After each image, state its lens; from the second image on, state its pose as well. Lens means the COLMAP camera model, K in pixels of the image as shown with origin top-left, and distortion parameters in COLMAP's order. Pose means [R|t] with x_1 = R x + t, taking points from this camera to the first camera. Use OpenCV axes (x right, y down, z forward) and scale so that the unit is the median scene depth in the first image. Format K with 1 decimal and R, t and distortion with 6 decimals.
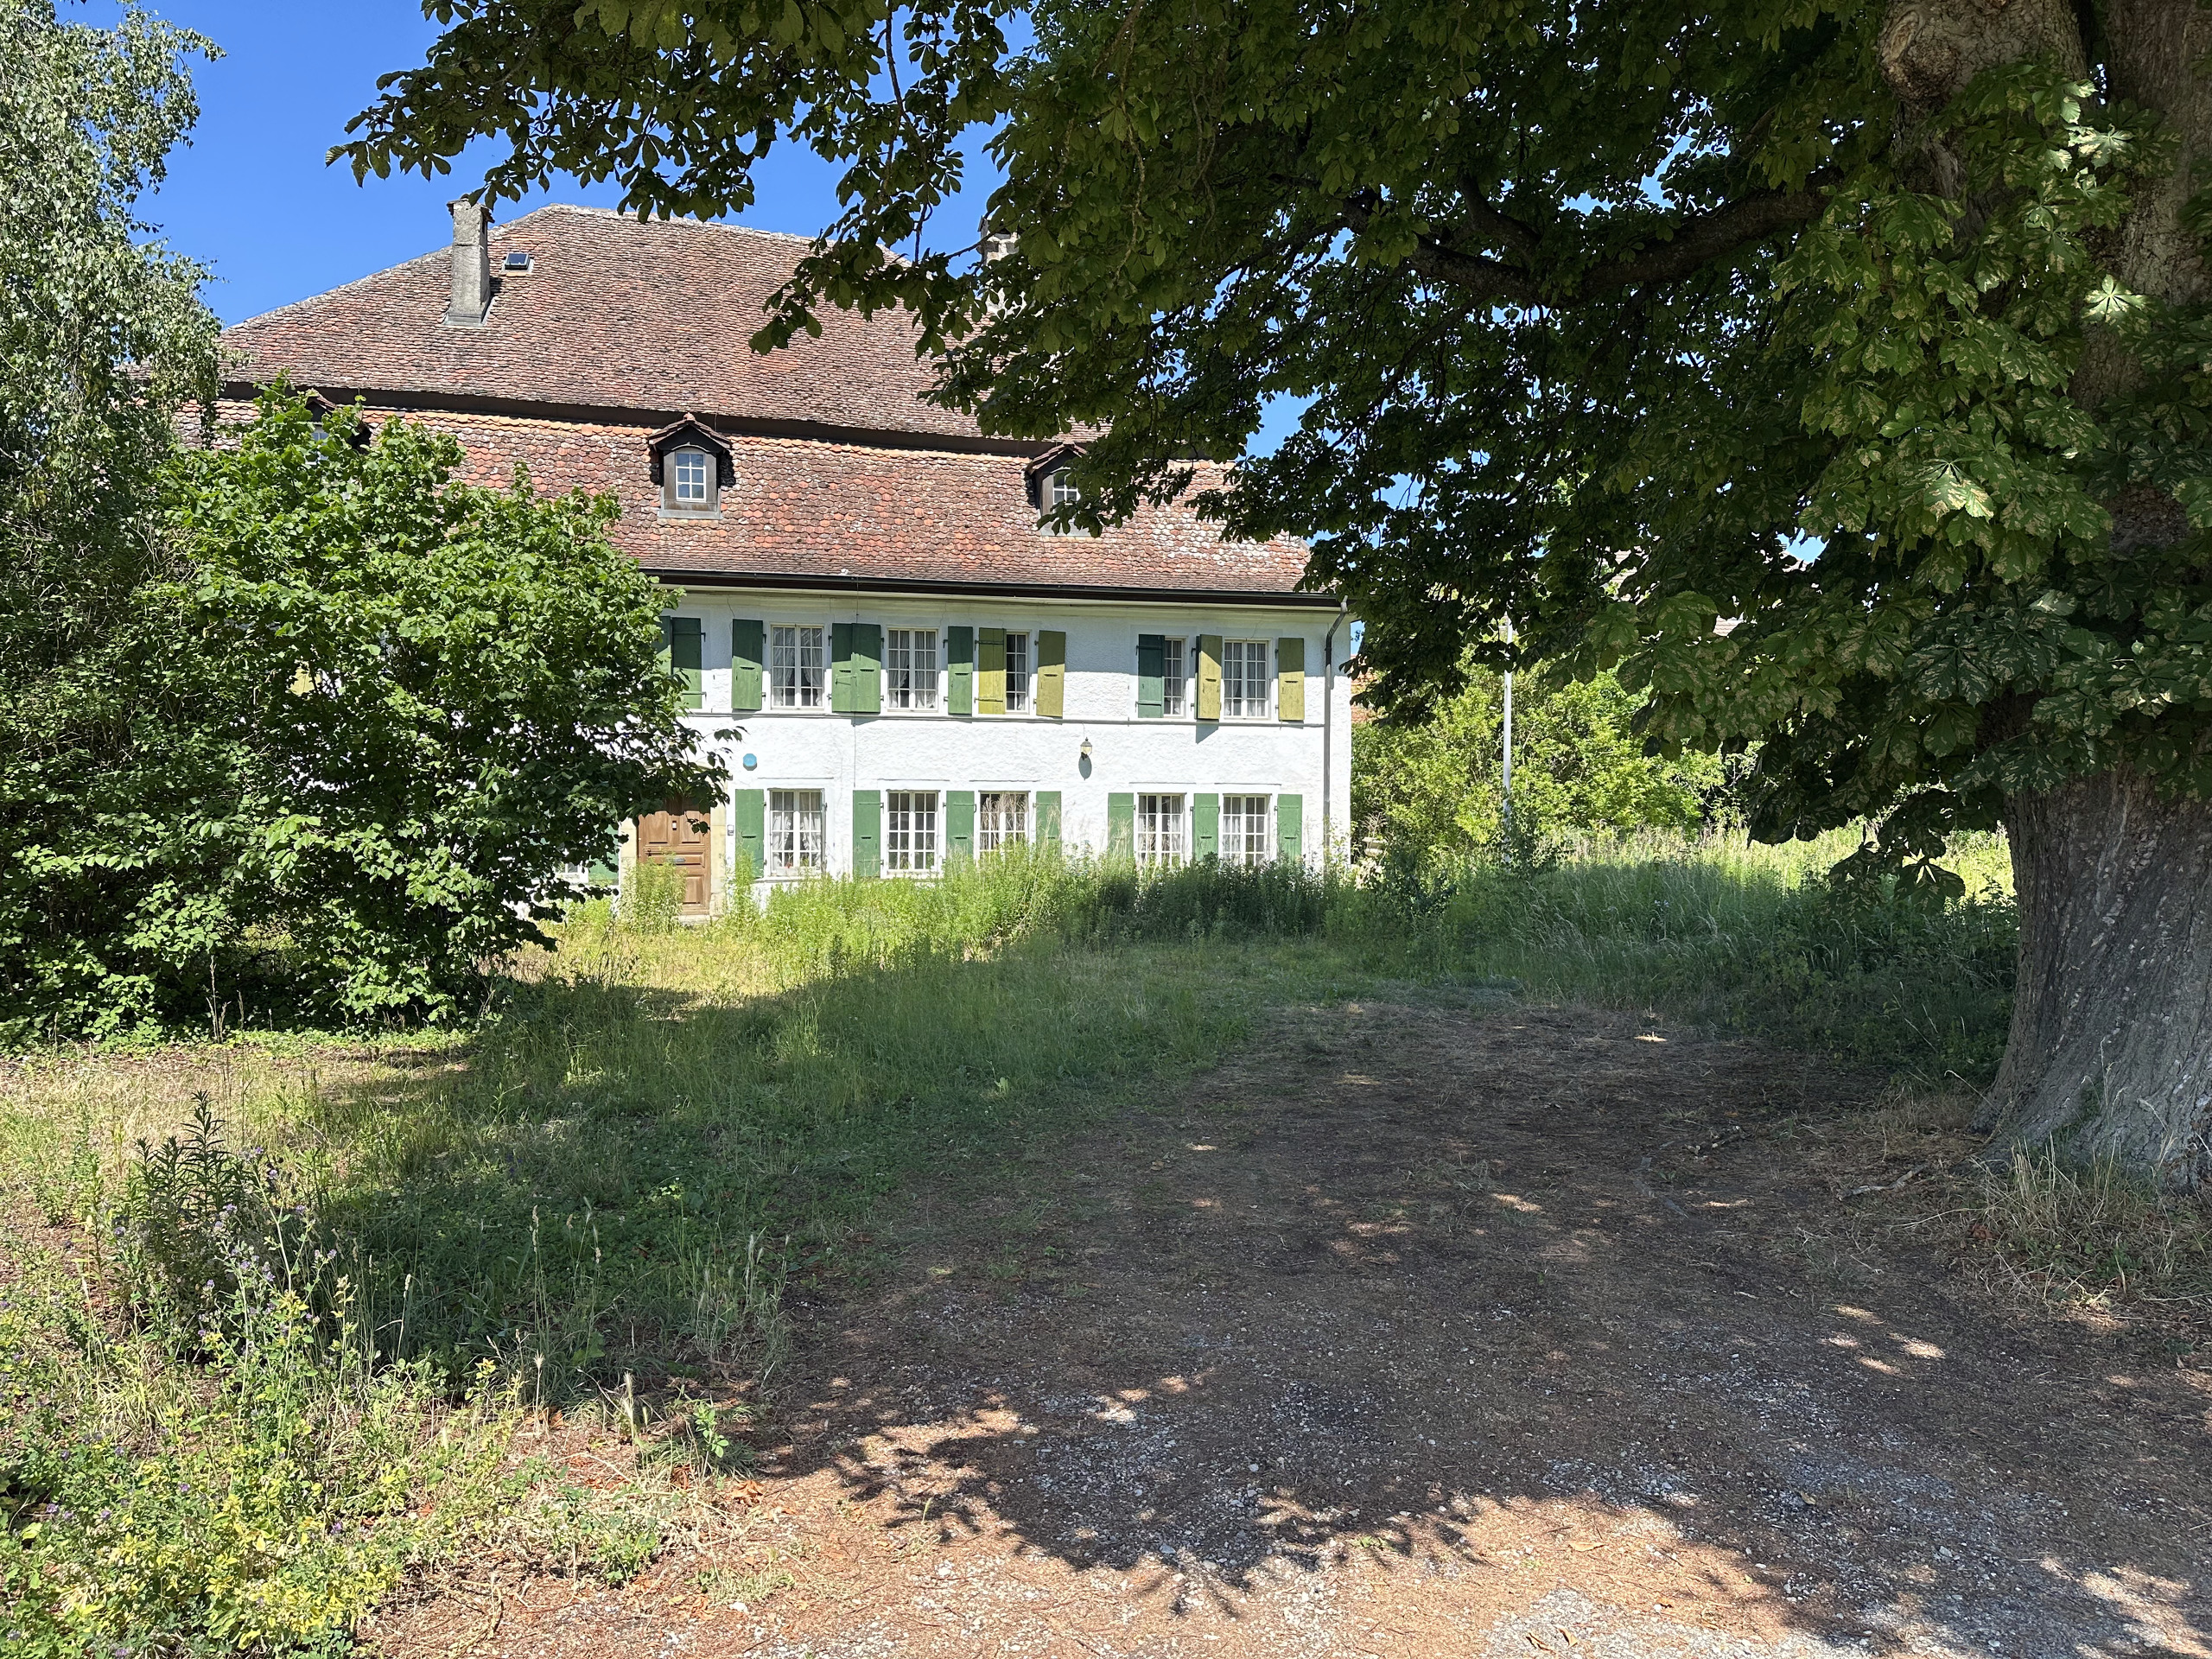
lens RADIAL K [[1524.1, 0, 1101.4], [0, 1524.1, 836.2], [0, 0, 1]] dist [0.039876, -0.029994]
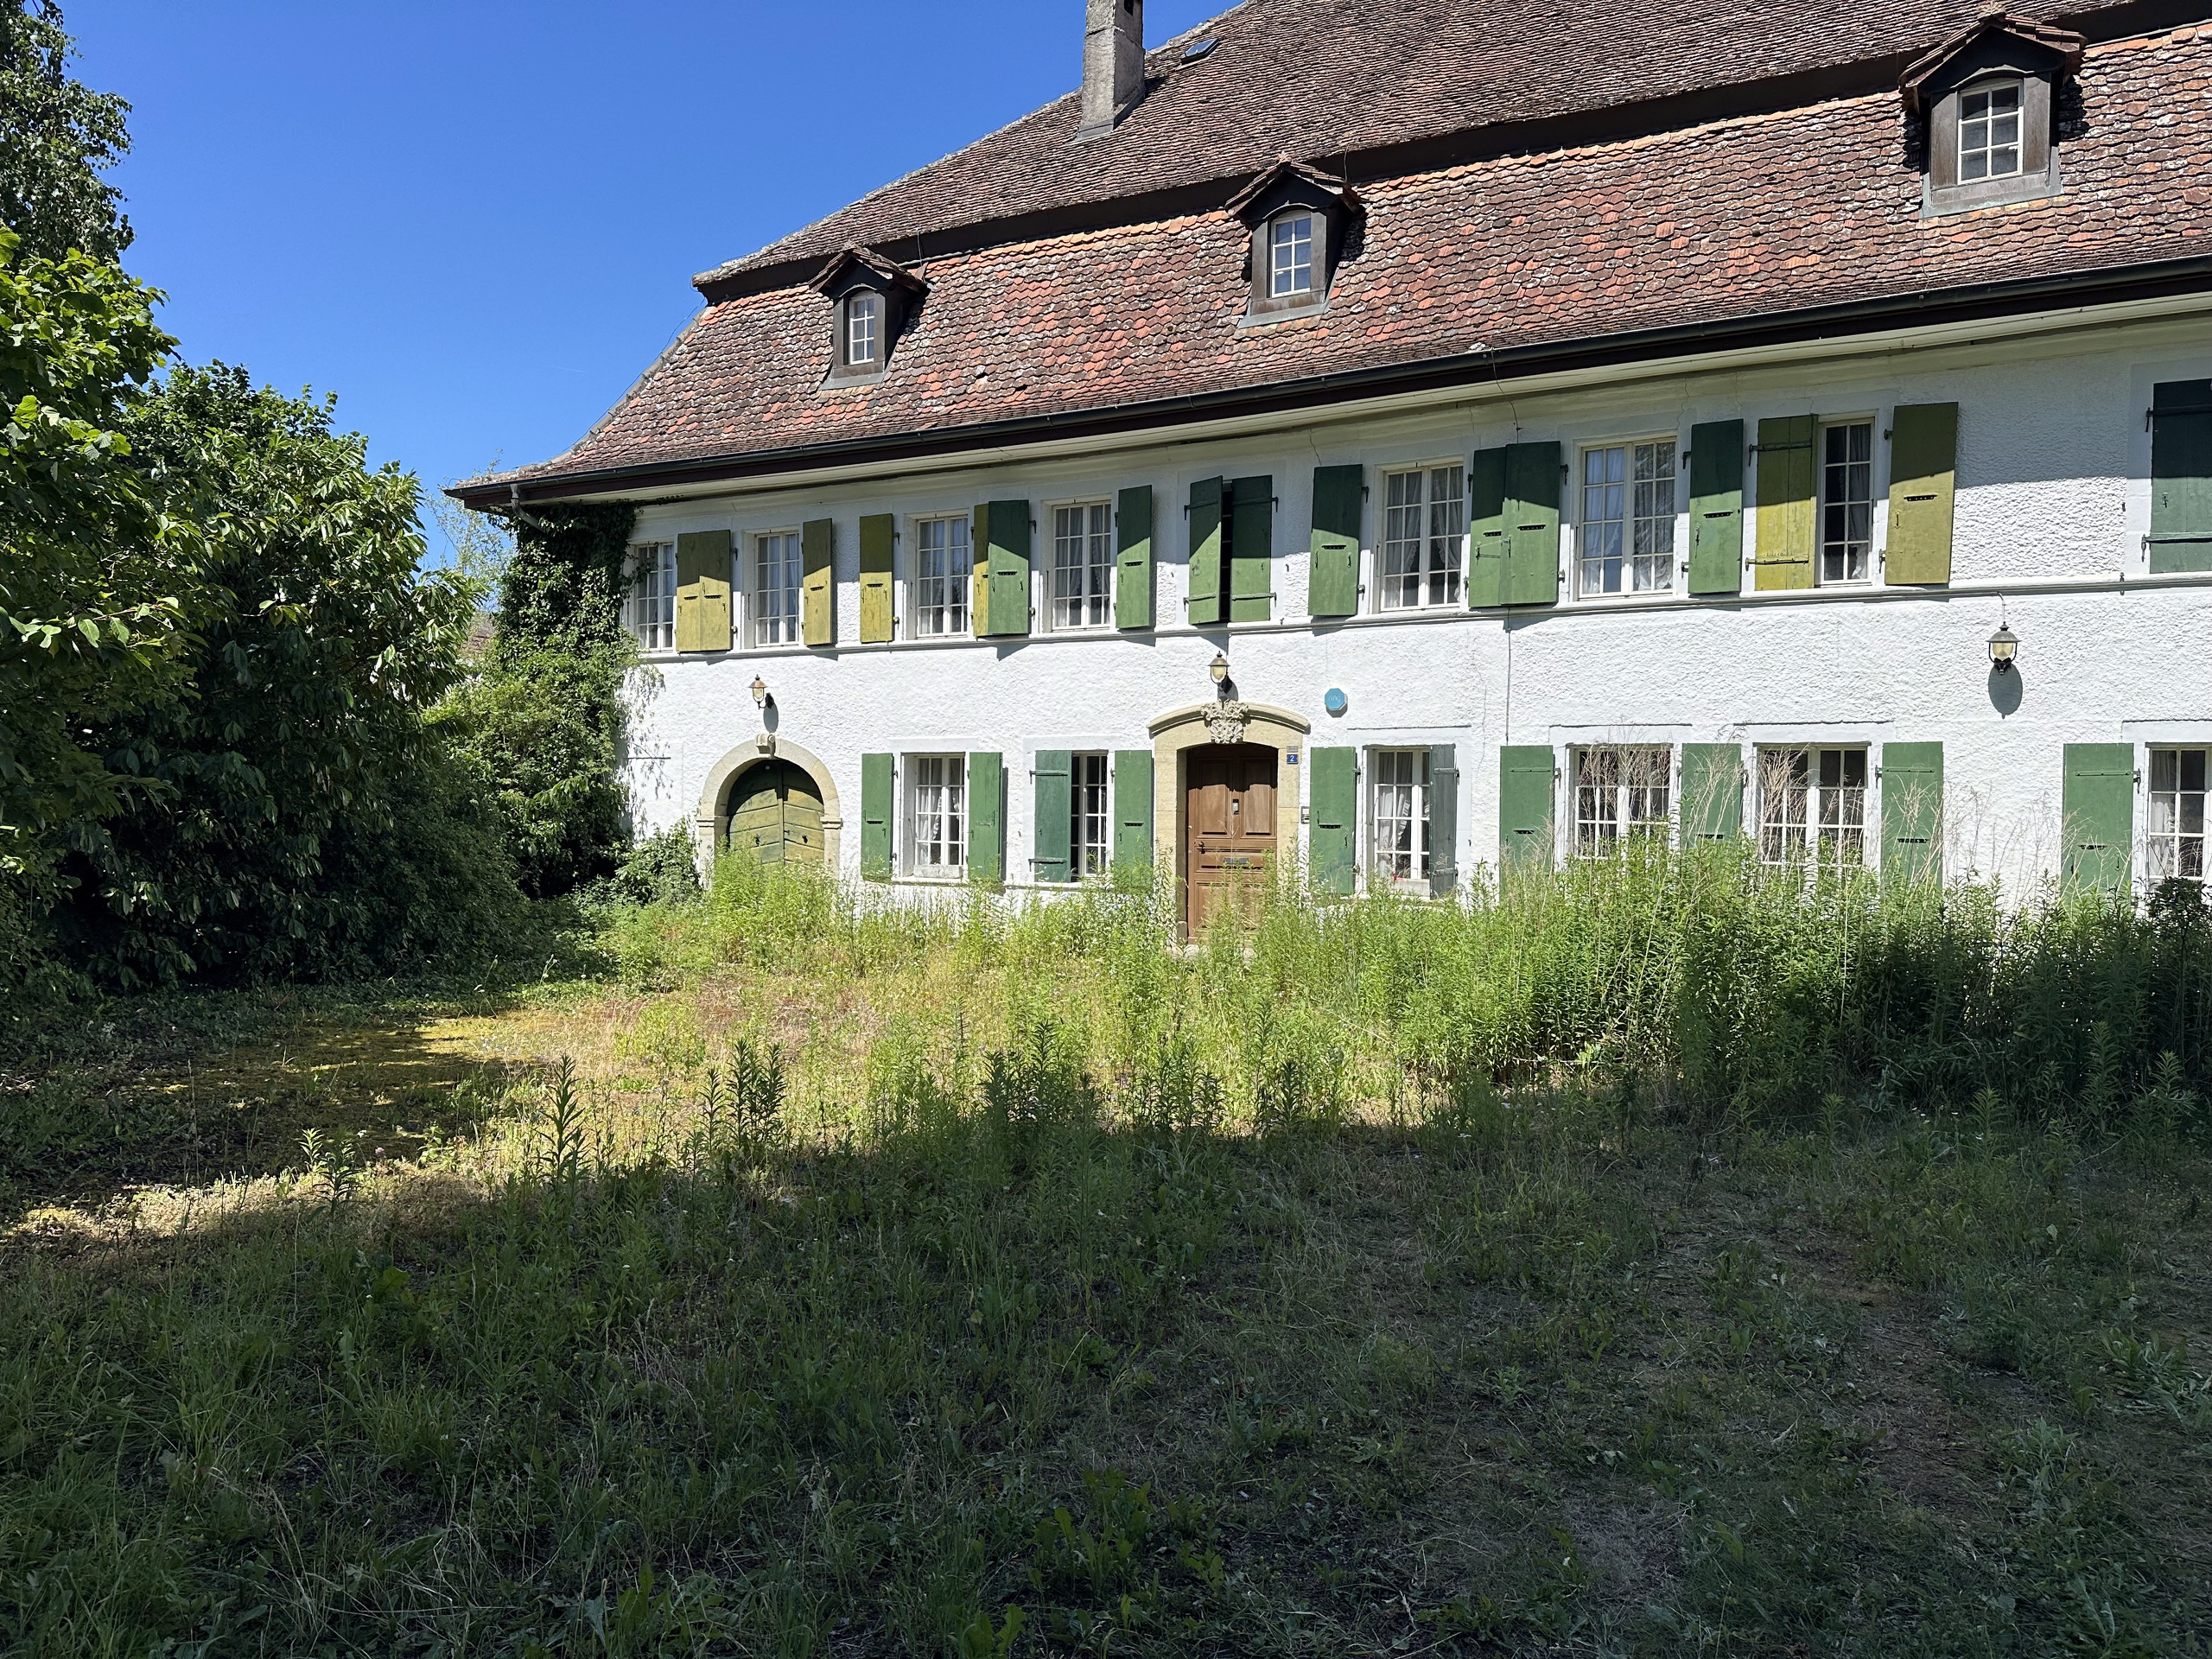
lens RADIAL K [[1524.1, 0, 1084.0], [0, 1524.1, 831.3], [0, 0, 1]] dist [0.039876, -0.029994]
pose [[0.761769, 0.017729, -0.647606, 0.081331], [-0.013732, 0.999843, 0.011219, -0.003509], [0.647703, 0.000347, 0.761893, 0.468073]]
